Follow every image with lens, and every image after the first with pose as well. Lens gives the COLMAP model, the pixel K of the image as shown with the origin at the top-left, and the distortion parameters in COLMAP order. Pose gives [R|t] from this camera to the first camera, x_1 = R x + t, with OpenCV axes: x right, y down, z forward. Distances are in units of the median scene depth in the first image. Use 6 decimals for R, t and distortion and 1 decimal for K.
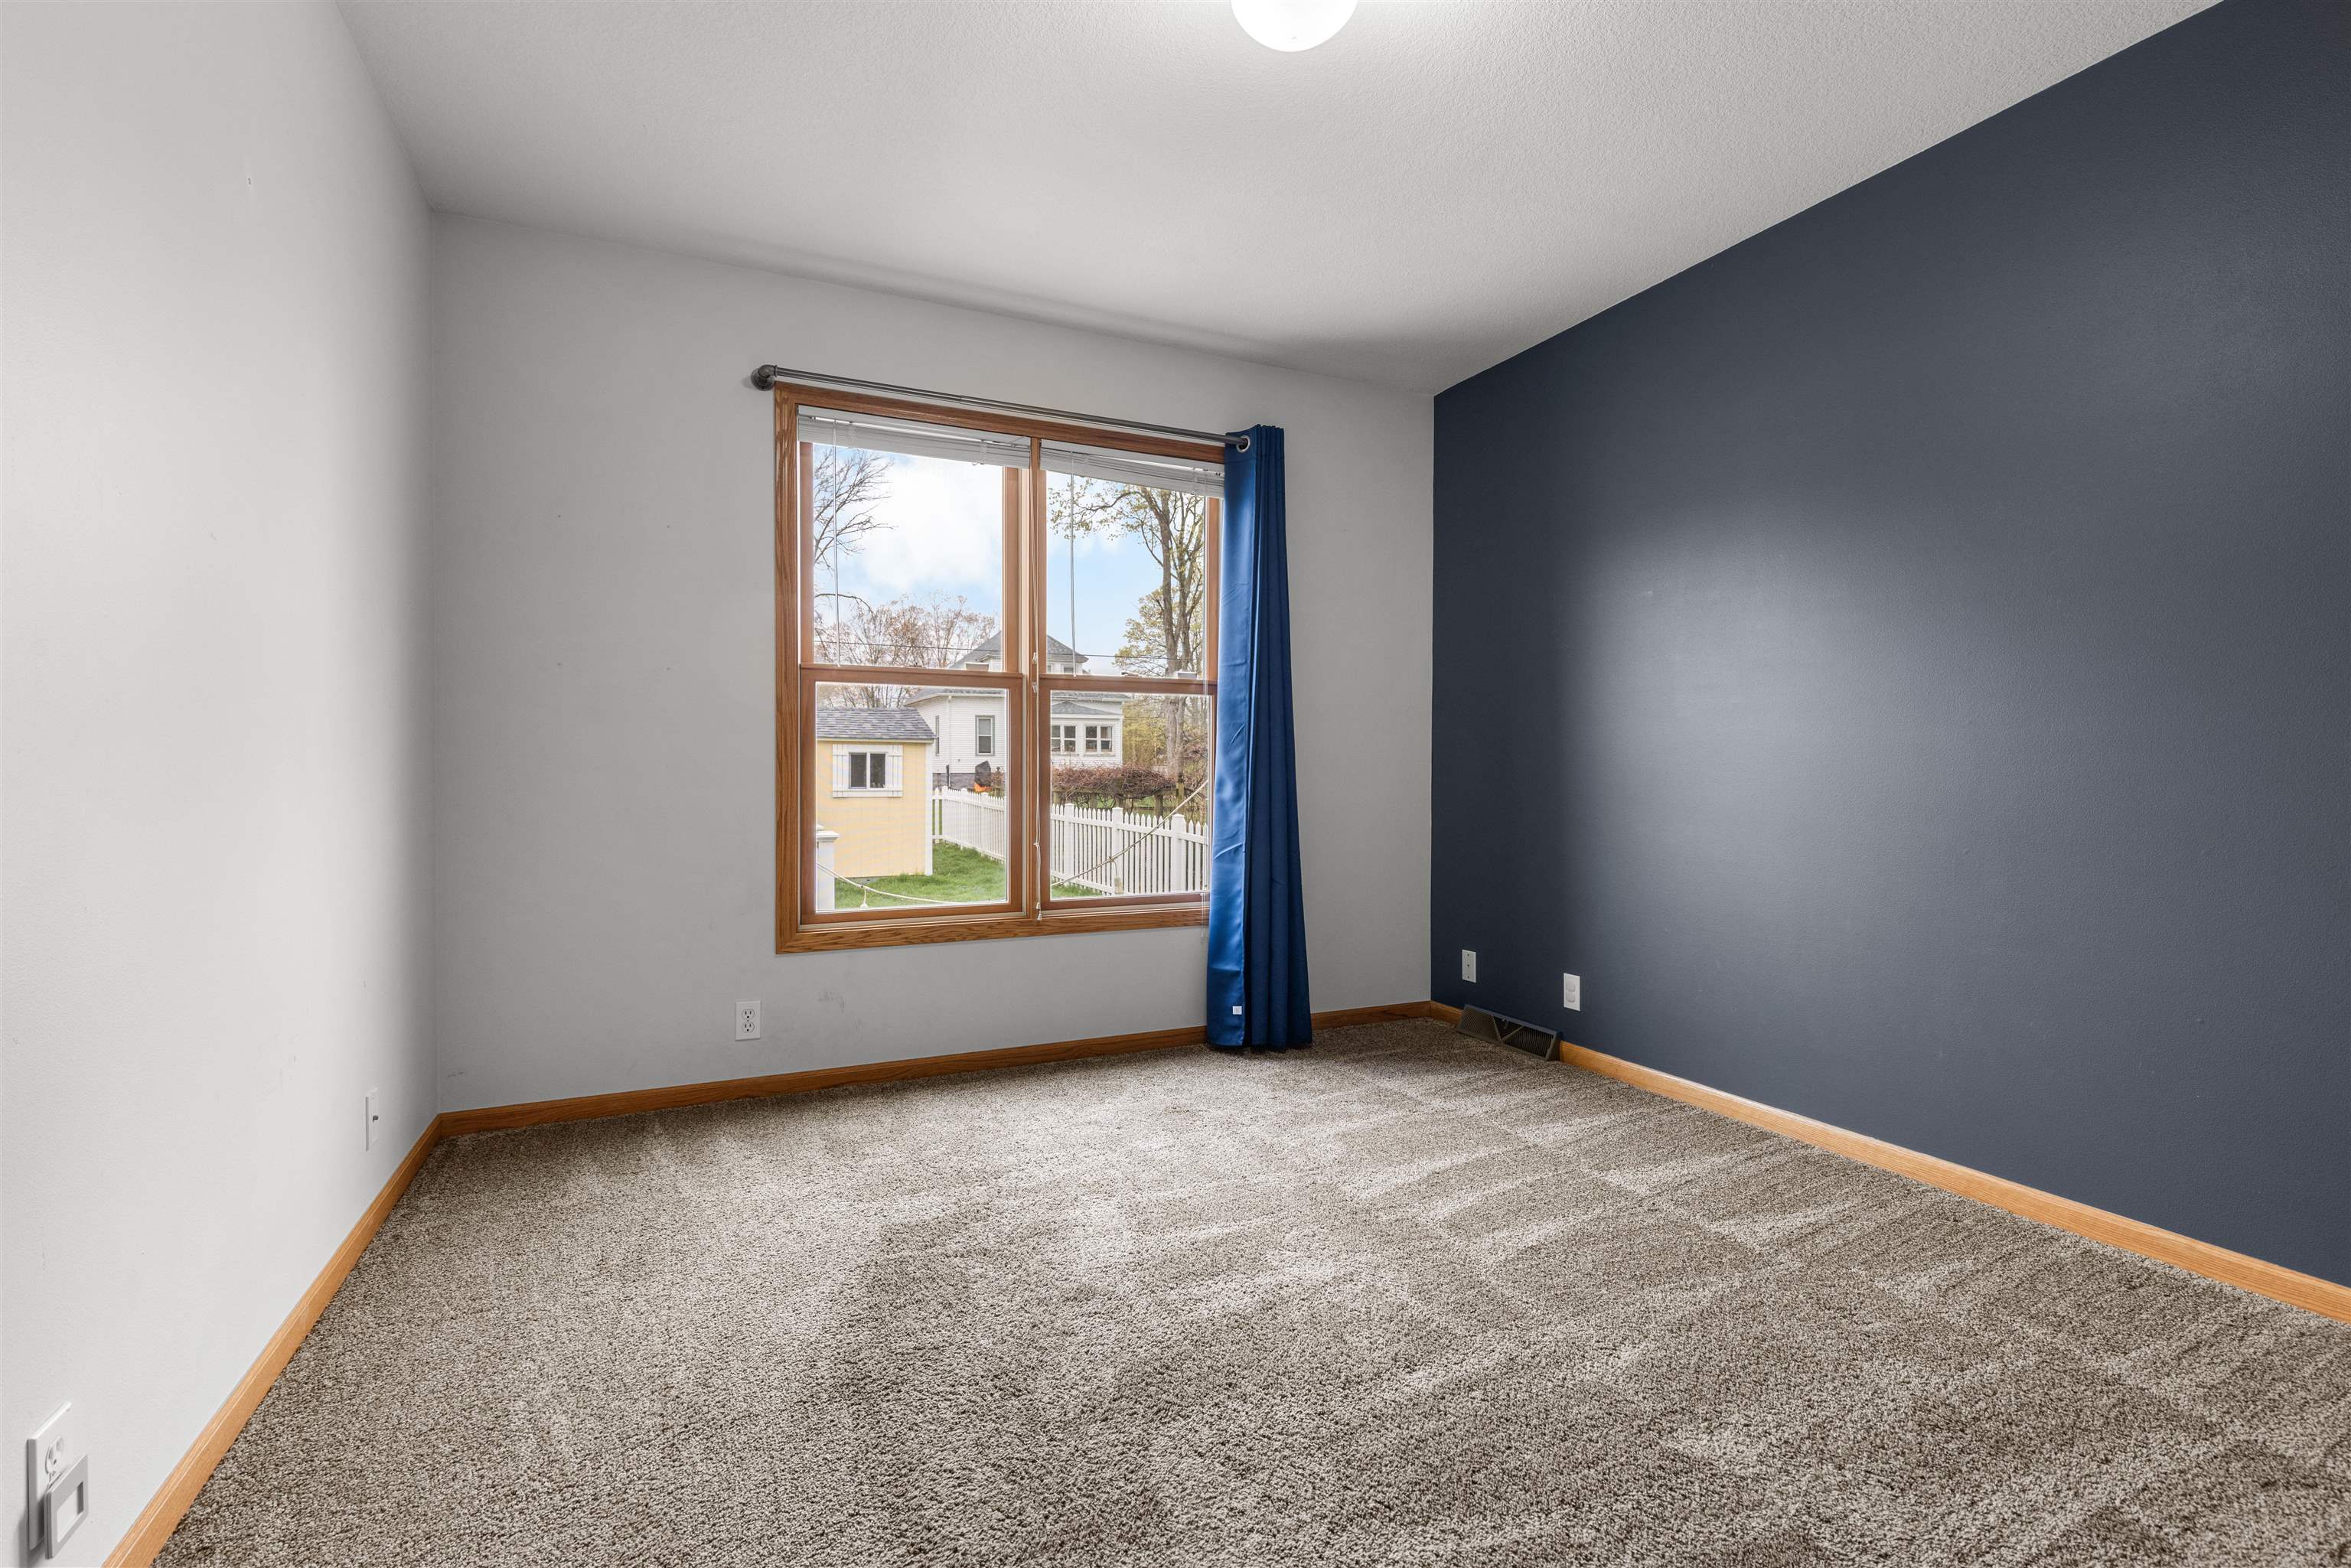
lens RADIAL K [[1069.4, 0, 1172.8], [0, 1069.4, 778.1], [0, 0, 1]] dist [0.002409, -0.000619]
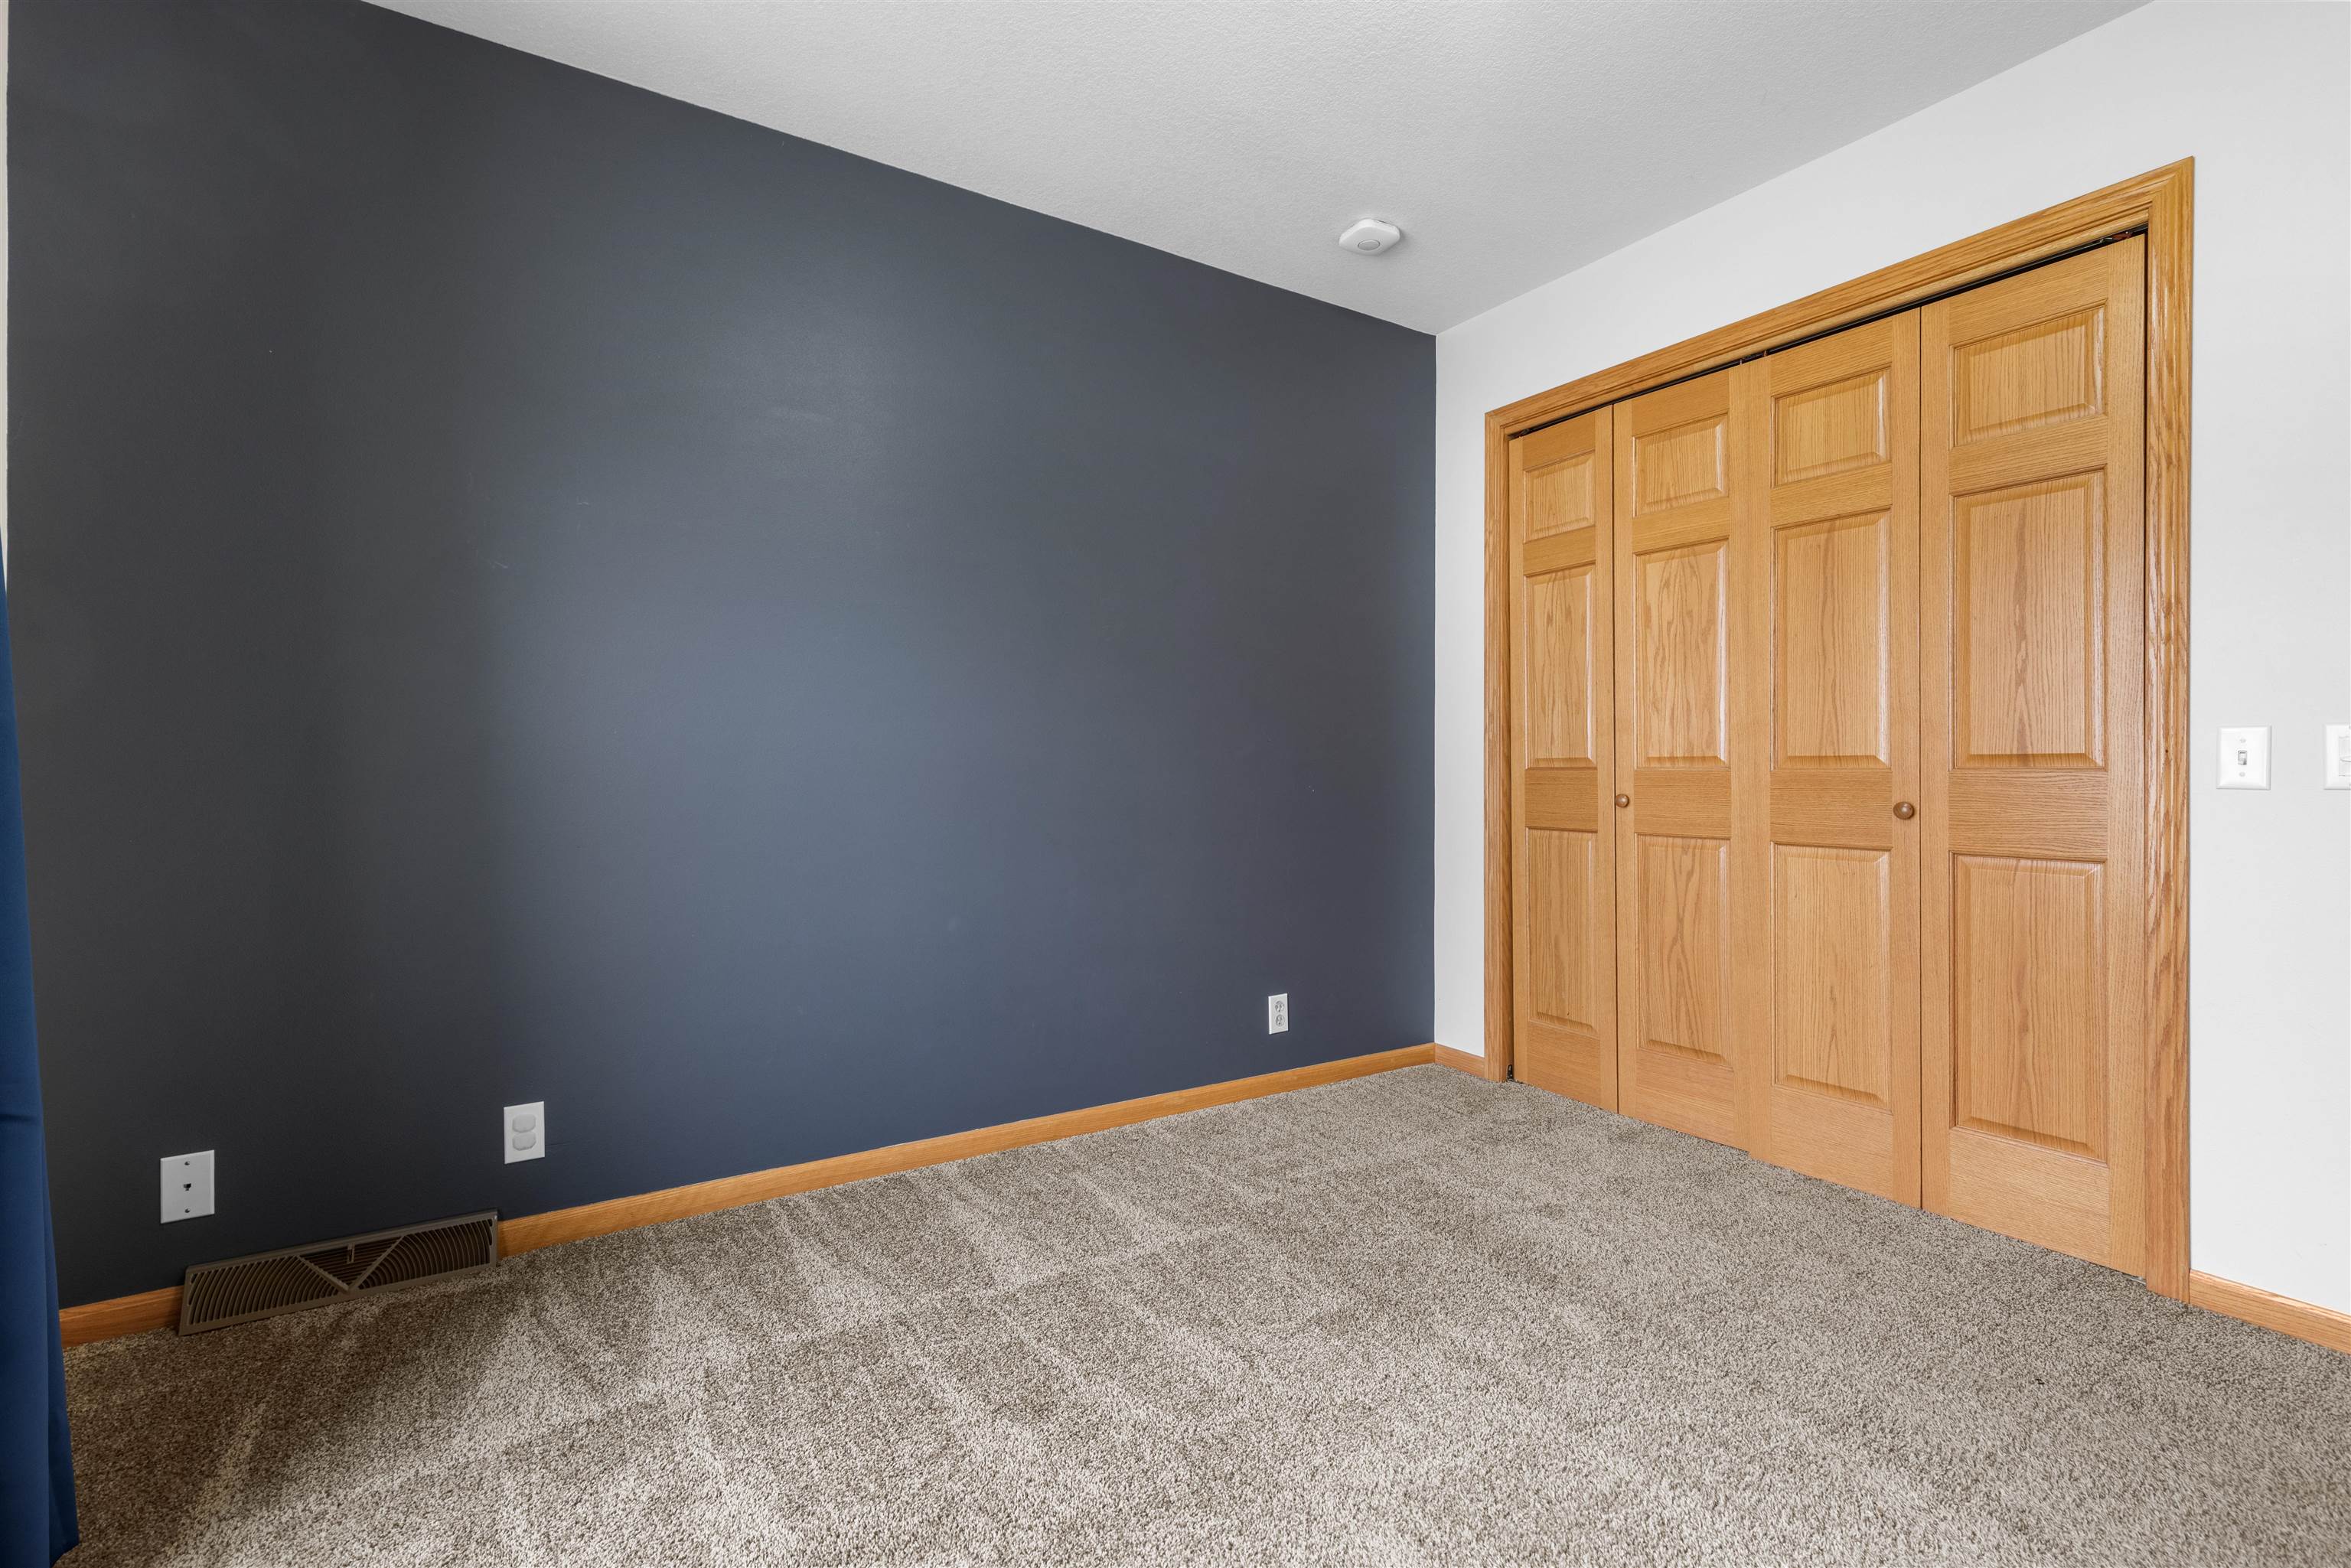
lens RADIAL K [[1069.4, 0, 1174.6], [0, 1069.4, 773.7], [0, 0, 1]] dist [0.002409, -0.000619]
pose [[-0.125890, -0.000436, 0.992044, -0.305135], [0.021000, 0.999775, 0.003104, 0.004064], [-0.991822, 0.021224, -0.125852, 0.791232]]
